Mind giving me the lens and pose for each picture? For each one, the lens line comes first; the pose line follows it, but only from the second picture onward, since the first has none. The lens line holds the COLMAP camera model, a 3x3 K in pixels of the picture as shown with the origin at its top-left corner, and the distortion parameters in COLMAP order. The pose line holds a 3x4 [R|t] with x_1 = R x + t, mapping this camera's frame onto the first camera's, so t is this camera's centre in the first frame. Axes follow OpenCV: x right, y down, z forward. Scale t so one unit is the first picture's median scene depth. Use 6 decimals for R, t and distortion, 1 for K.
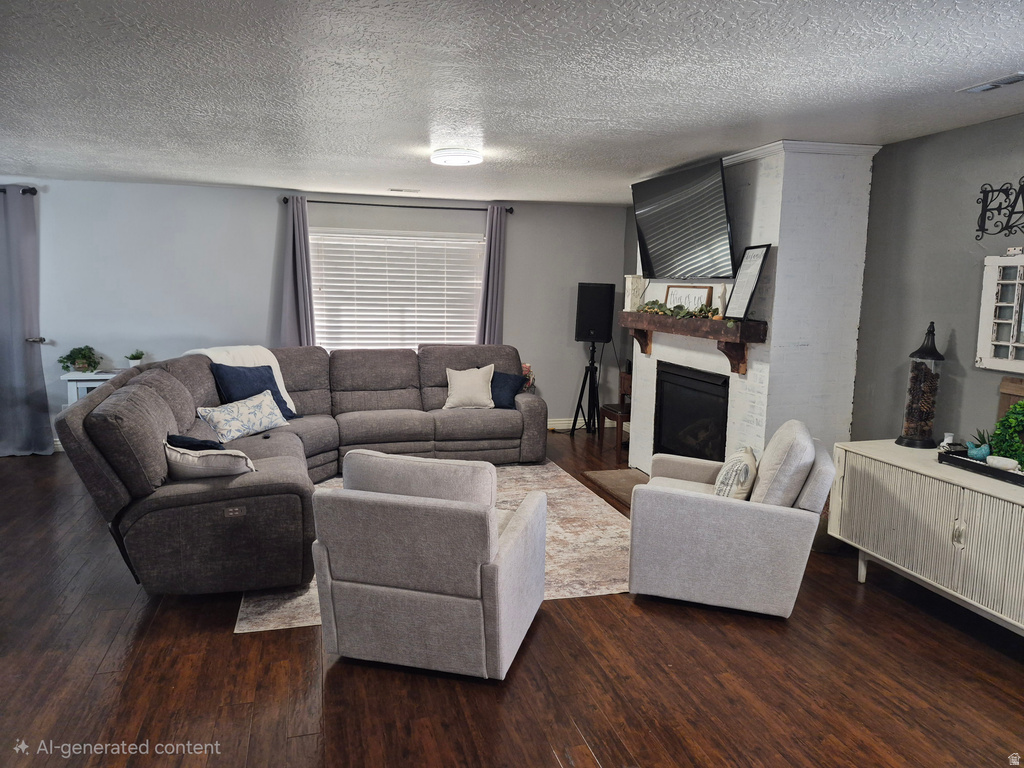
lens RADIAL K [[718.6, 0, 512.0], [0, 718.6, 384.0], [0, 0, 1]] dist [0.054023, -0.003008]
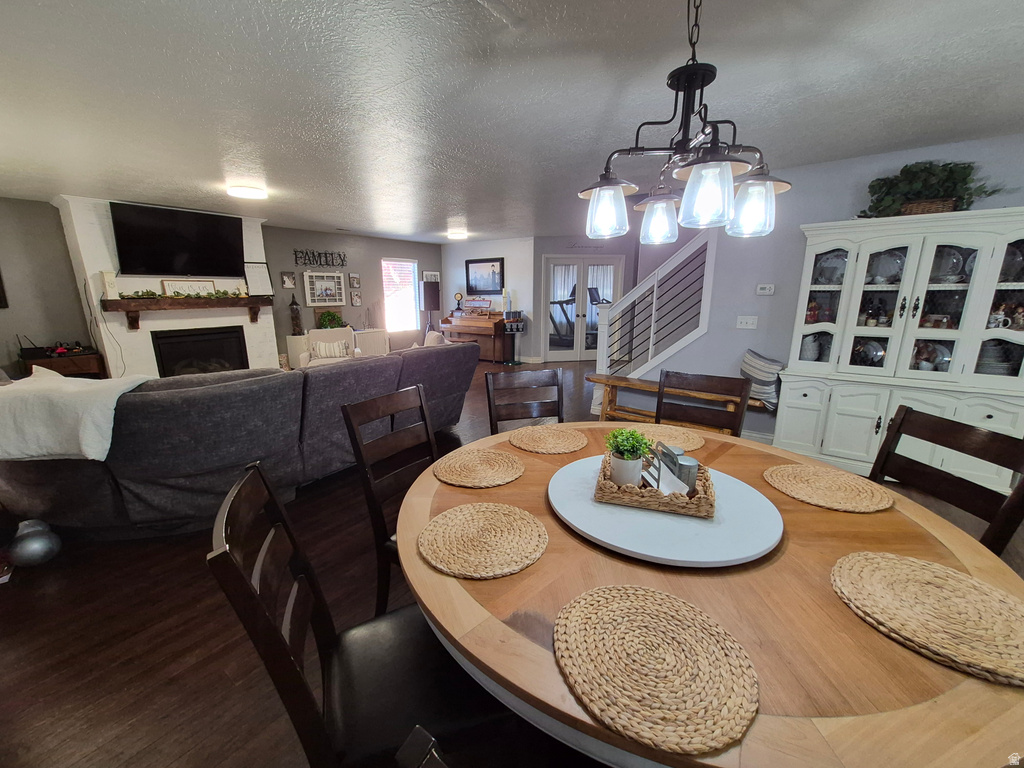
lens RADIAL K [[403.6, 0, 502.3], [0, 403.6, 391.4], [0, 0, 1]] dist [0.009495, -0.000188]
pose [[-0.607369, -0.209182, 0.766385, -0.831734], [0.106512, 0.934557, 0.339497, -0.114866], [-0.787247, 0.287829, -0.545341, 0.852644]]
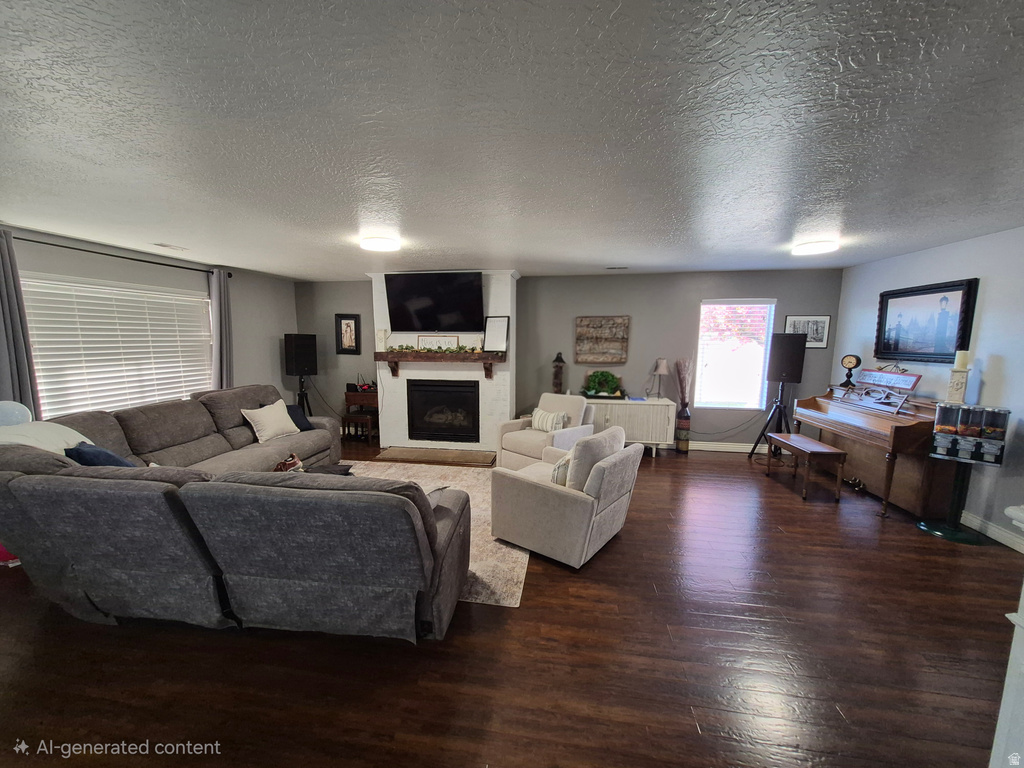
lens RADIAL K [[403.6, 0, 502.3], [0, 403.6, 391.4], [0, 0, 1]] dist [0.009495, -0.000188]
pose [[0.415593, -0.141110, 0.898538, -0.524245], [0.130442, 0.986927, 0.094658, -0.060523], [-0.900149, 0.077867, 0.428566, 0.359936]]
